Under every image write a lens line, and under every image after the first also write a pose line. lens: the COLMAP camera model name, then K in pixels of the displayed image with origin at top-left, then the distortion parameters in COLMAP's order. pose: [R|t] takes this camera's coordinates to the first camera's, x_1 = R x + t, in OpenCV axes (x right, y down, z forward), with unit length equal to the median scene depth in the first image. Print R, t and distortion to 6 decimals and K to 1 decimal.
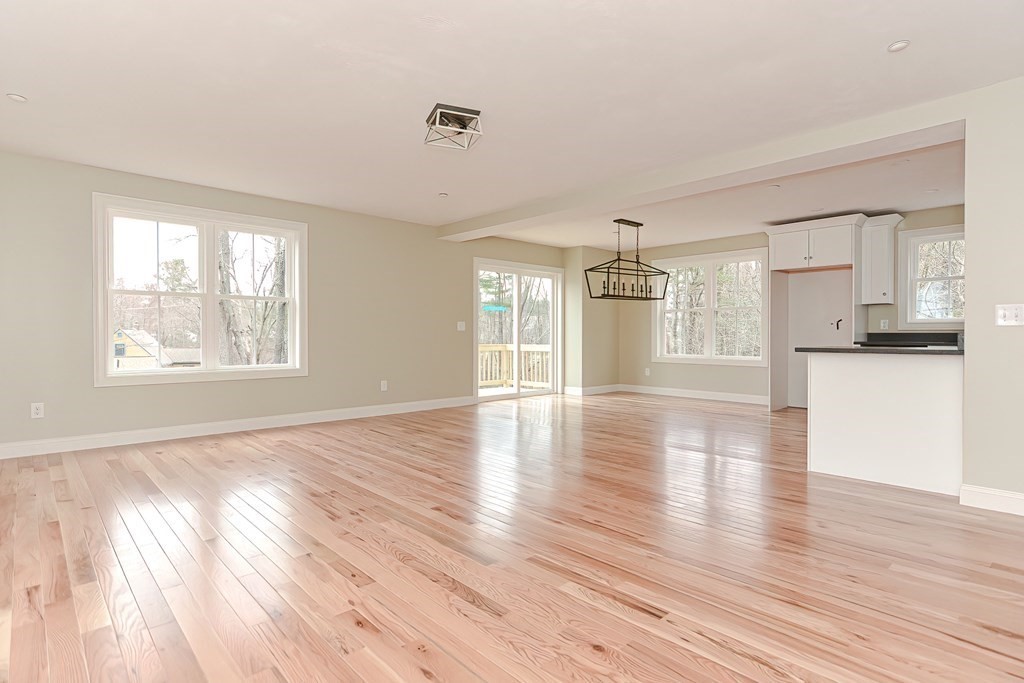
lens RADIAL K [[529.8, 0, 517.8], [0, 529.8, 339.6], [0, 0, 1]] dist [-0.003930, 0.000380]
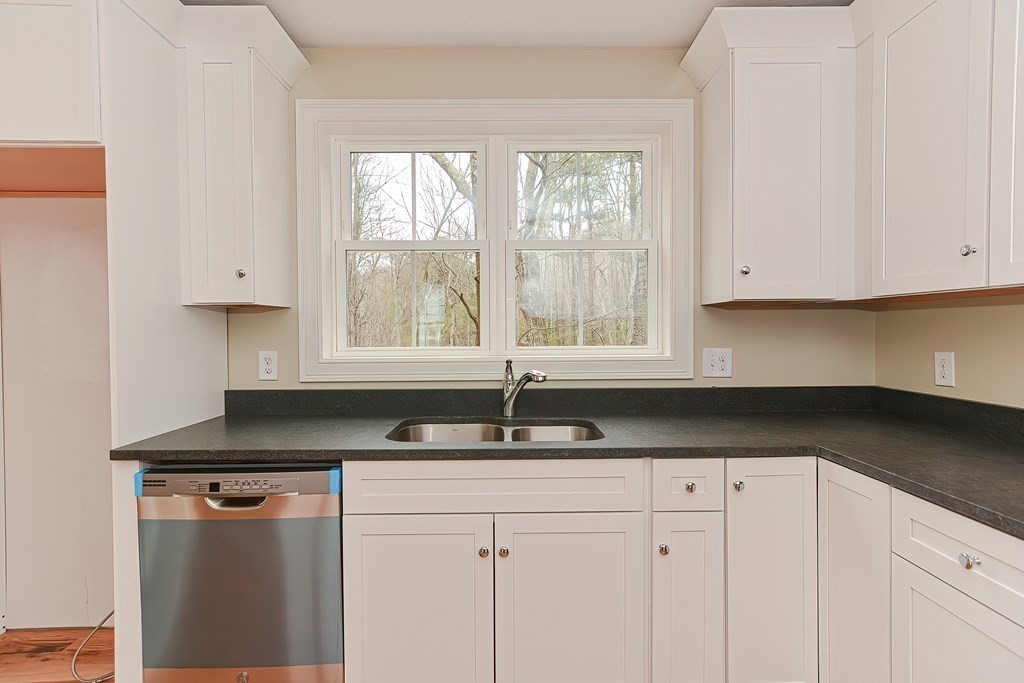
lens RADIAL K [[503.9, 0, 509.9], [0, 503.9, 338.2], [0, 0, 1]] dist [-0.002770, 0.000467]
pose [[0.681581, -0.017845, 0.731525, 0.494912], [0.014466, 0.999836, 0.010912, -0.042386], [-0.731600, 0.003145, 0.681727, 0.581830]]
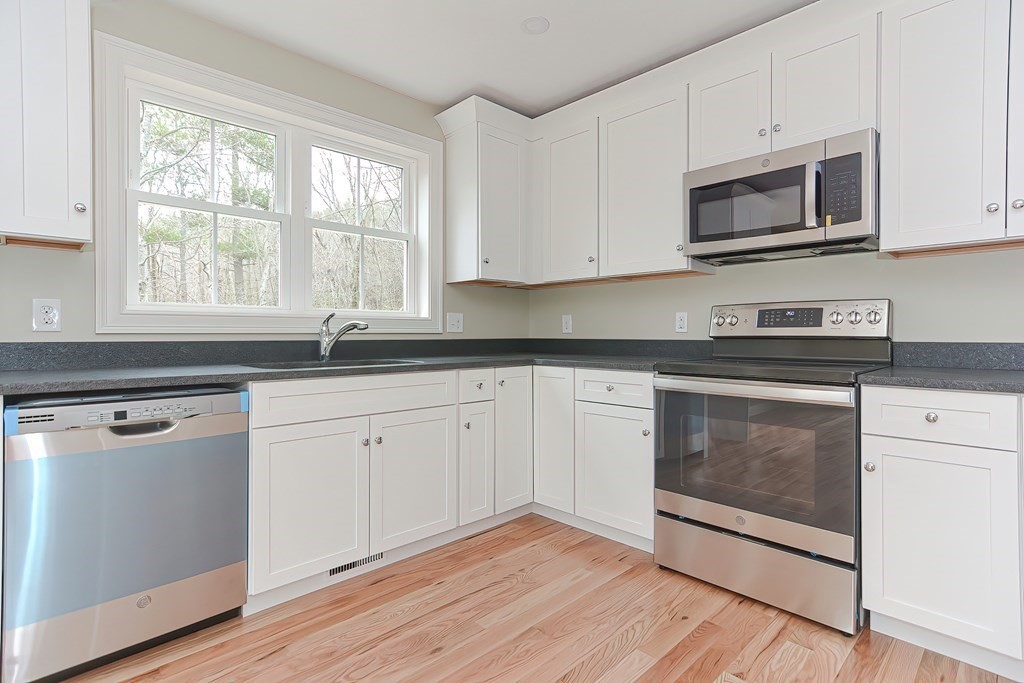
lens RADIAL K [[503.9, 0, 509.9], [0, 503.9, 338.2], [0, 0, 1]] dist [-0.002770, 0.000467]
pose [[-0.009651, -0.010703, 0.999896, 0.354701], [0.010145, 0.999890, 0.010801, -0.013785], [-0.999902, 0.010248, -0.009541, 0.650925]]
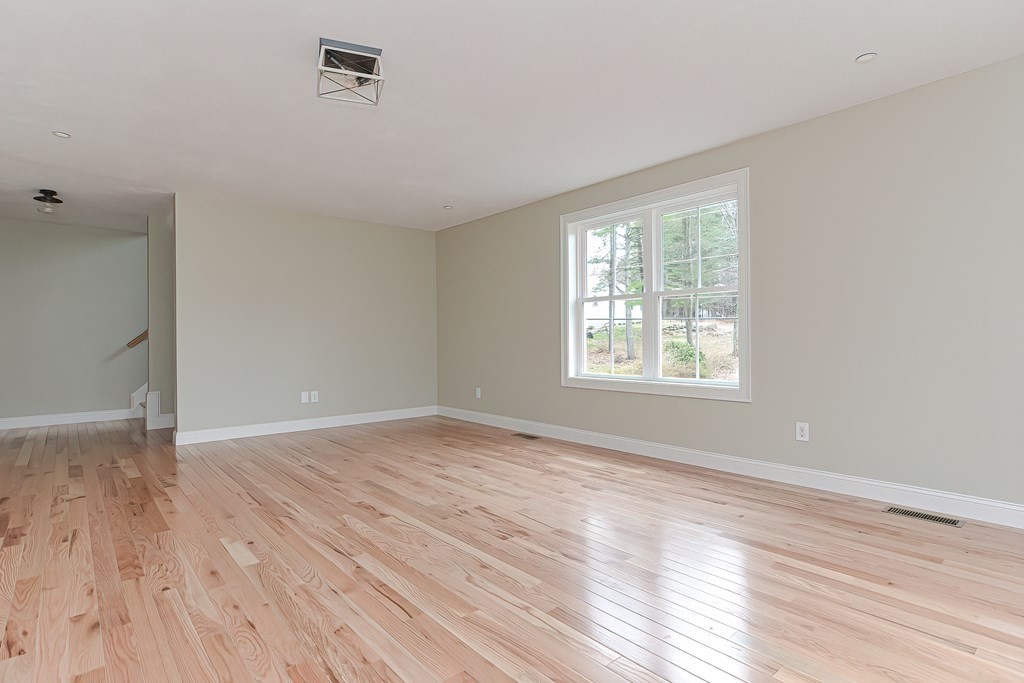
lens RADIAL K [[510.8, 0, 510.0], [0, 510.8, 350.0], [0, 0, 1]] dist [-0.004710, -0.000062]
pose [[-0.998897, 0.005661, 0.046613, -0.184233], [0.006951, 0.999596, 0.027564, -0.006308], [-0.046438, 0.027858, -0.998533, 0.817729]]
